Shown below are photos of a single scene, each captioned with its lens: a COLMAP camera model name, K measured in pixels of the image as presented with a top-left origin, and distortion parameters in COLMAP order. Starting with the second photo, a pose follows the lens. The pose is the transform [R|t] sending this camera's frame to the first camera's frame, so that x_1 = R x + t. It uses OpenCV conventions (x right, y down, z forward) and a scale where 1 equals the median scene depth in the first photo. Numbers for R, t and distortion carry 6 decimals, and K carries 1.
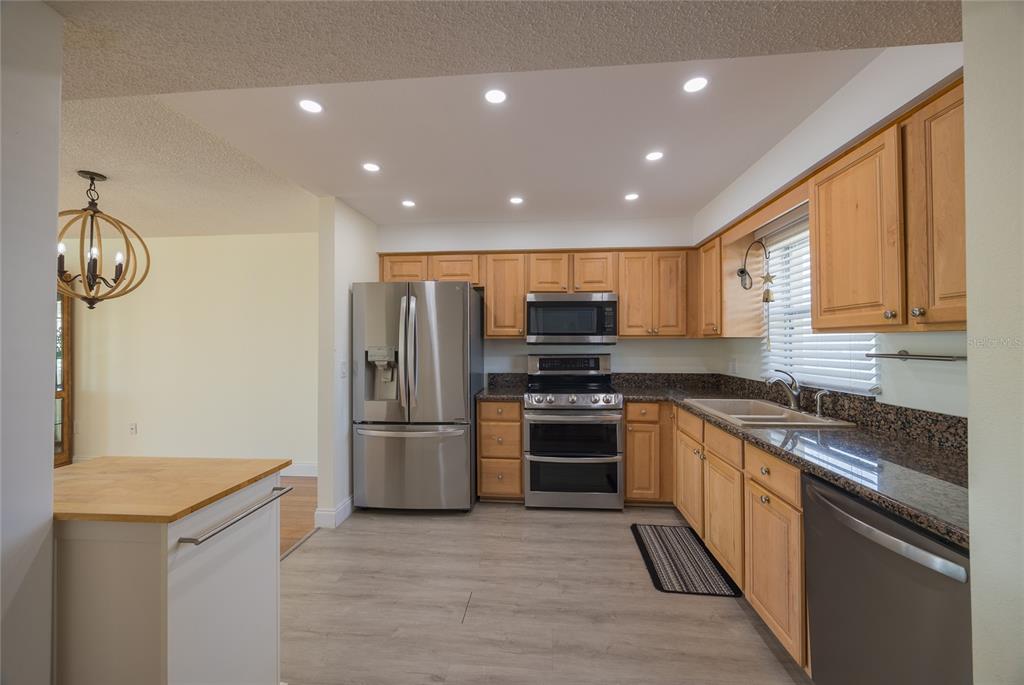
lens RADIAL K [[388.0, 0, 516.3], [0, 388.0, 344.0], [0, 0, 1]] dist [-0.004912, 0.000397]
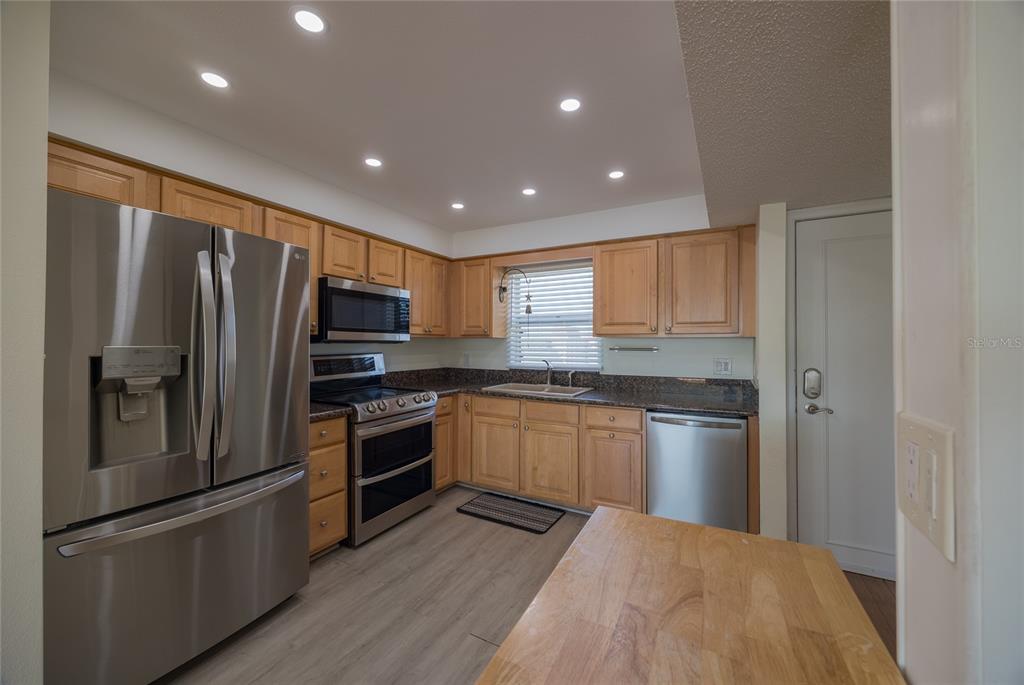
lens RADIAL K [[388.0, 0, 509.0], [0, 388.0, 341.9], [0, 0, 1]] dist [-0.004912, 0.000397]
pose [[0.404251, 0.002260, 0.914646, -0.594558], [-0.003334, 0.999994, -0.000998, -0.001038], [-0.914642, -0.002646, 0.404256, 0.405248]]
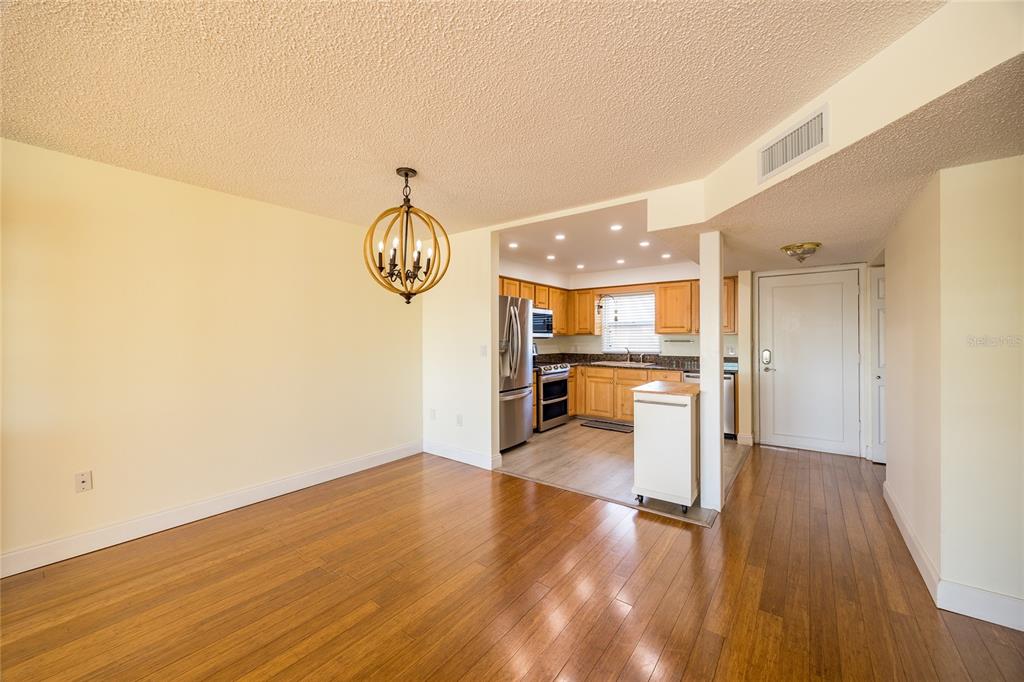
lens RADIAL K [[388.0, 0, 504.1], [0, 388.0, 339.7], [0, 0, 1]] dist [-0.004912, 0.000397]
pose [[0.546743, -0.004824, 0.837286, -1.560565], [0.002199, 0.999988, 0.004325, -0.000010], [-0.837297, -0.000523, 0.546747, 0.196780]]
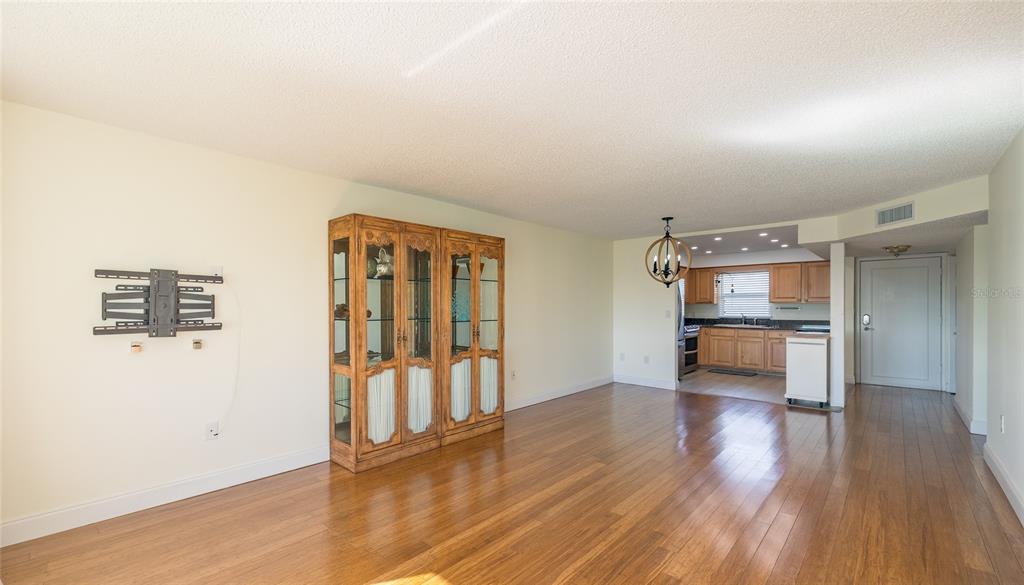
lens RADIAL K [[421.0, 0, 482.8], [0, 421.0, 310.1], [0, 0, 1]] dist [0.010851, -0.001619]
pose [[0.631644, -0.008876, 0.775208, -2.852597], [0.001588, 0.999947, 0.010156, -0.001834], [-0.775257, -0.005184, 0.631625, 0.328608]]
